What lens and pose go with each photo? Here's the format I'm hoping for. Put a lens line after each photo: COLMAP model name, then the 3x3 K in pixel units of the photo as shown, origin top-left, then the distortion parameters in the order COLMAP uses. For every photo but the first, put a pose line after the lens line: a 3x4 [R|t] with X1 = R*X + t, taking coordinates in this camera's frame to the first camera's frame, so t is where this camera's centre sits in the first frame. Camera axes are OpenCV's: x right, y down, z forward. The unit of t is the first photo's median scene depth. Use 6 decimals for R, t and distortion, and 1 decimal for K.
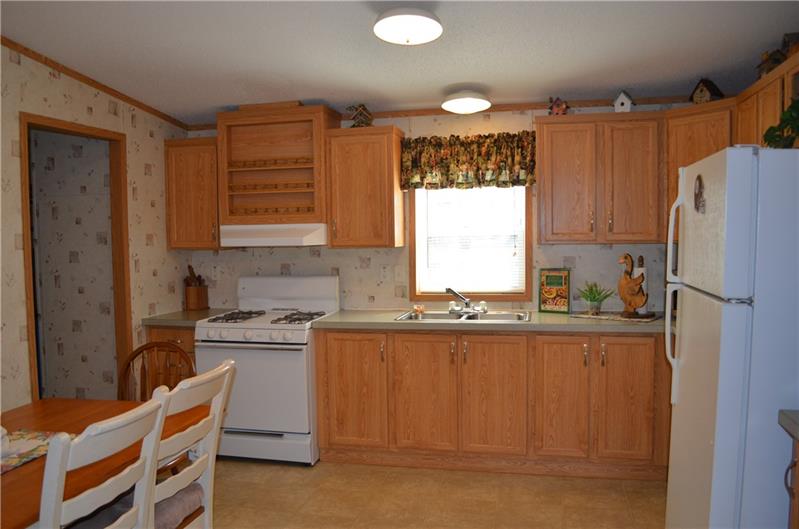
lens RADIAL K [[628.1, 0, 402.1], [0, 628.1, 267.4], [0, 0, 1]] dist [-0.076388, 0.001012]
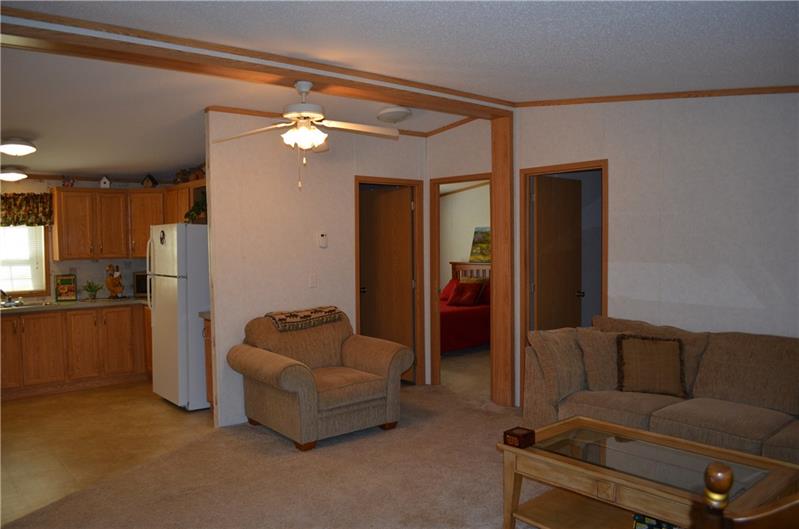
lens RADIAL K [[628.1, 0, 402.1], [0, 628.1, 267.4], [0, 0, 1]] dist [-0.076388, 0.001012]
pose [[0.599712, -0.029120, 0.799686, -0.550986], [0.051403, 0.998676, -0.002183, 0.033070], [-0.798563, 0.042415, 0.600415, -0.743743]]
